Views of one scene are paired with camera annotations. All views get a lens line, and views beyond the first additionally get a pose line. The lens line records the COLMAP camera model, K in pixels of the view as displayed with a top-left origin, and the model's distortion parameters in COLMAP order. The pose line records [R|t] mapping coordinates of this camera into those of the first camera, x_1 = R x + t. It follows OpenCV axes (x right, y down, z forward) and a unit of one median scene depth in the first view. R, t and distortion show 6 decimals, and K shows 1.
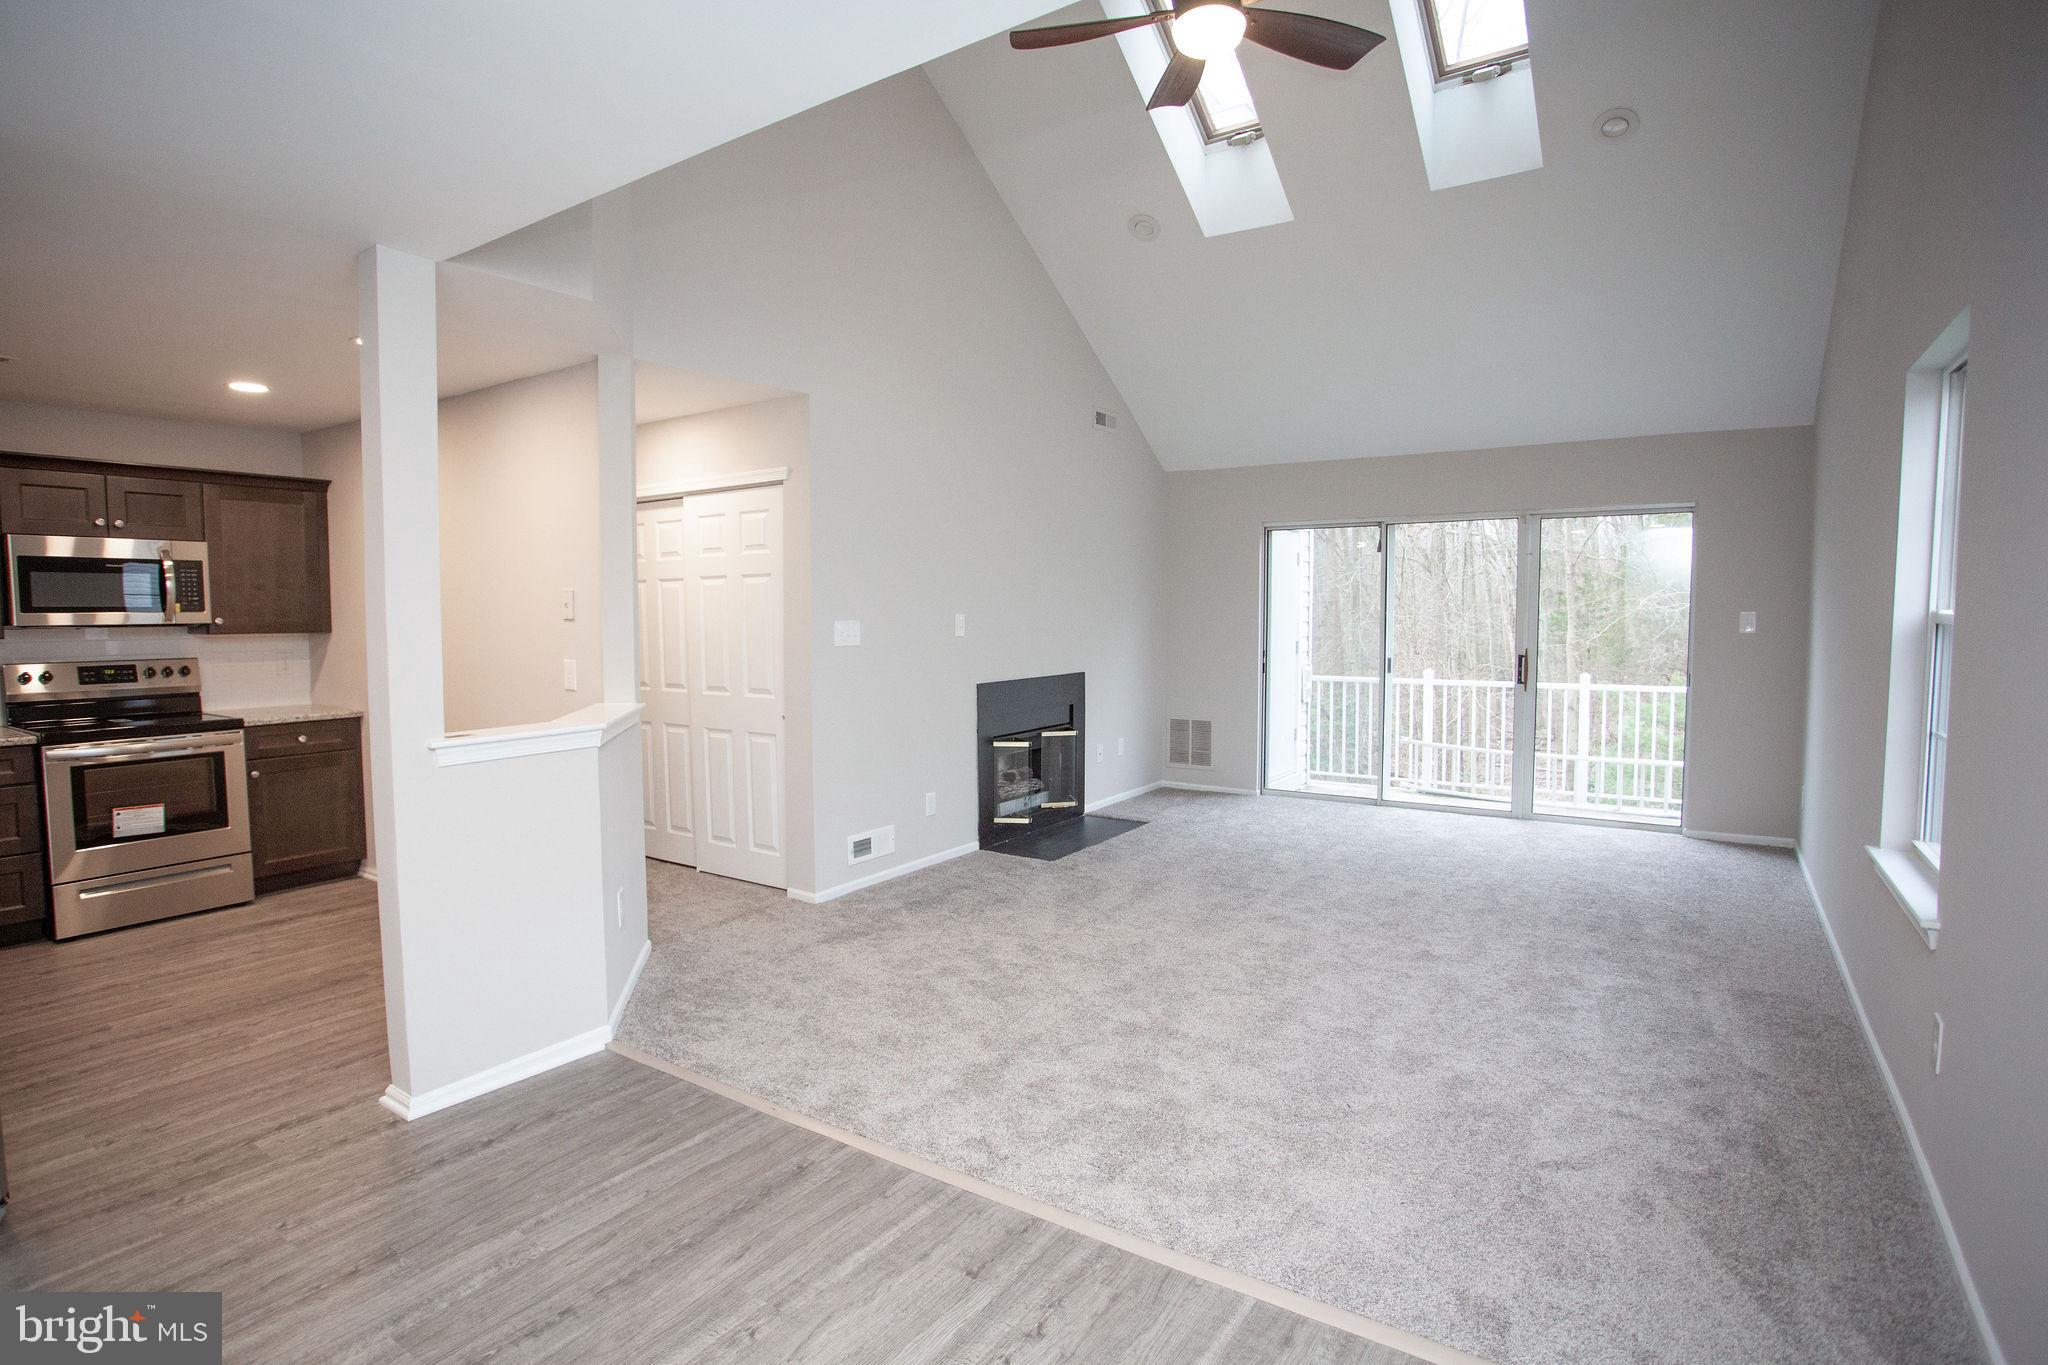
lens RADIAL K [[1038.0, 0, 1003.0], [0, 1038.0, 667.9], [0, 0, 1]] dist [-0.066447, 0.025199]
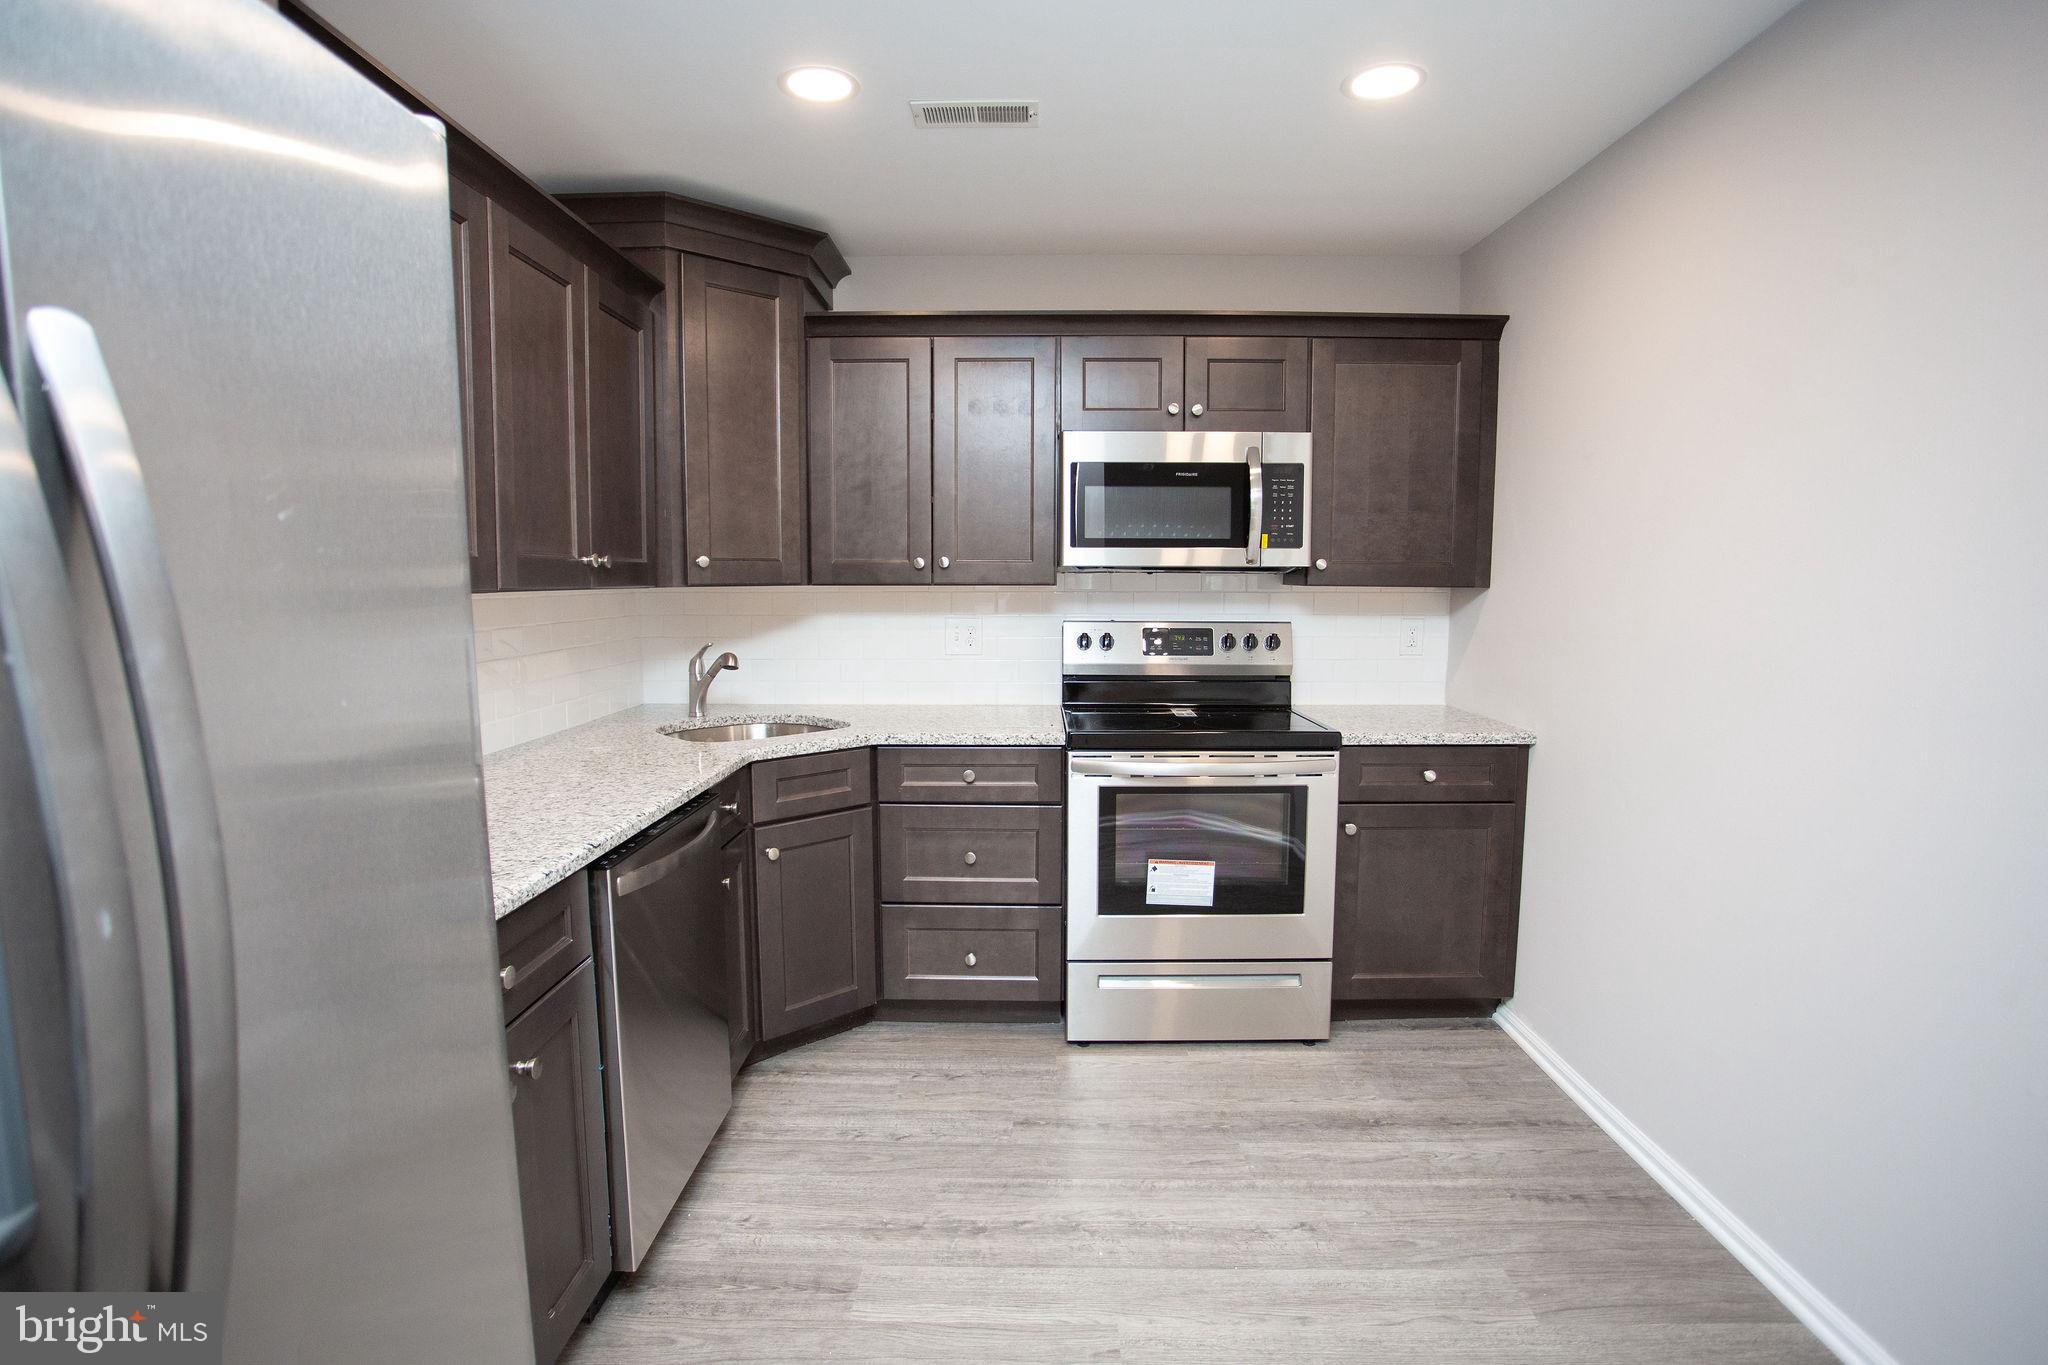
lens RADIAL K [[996.9, 0, 1024.0], [0, 996.9, 682.5], [0, 0, 1]] dist [-0.048056, 0.000249]
pose [[0.549029, 0.094438, -0.830451, -0.382812], [-0.050860, 0.995530, 0.079586, -0.014267], [0.834255, -0.001459, 0.551377, 0.532445]]
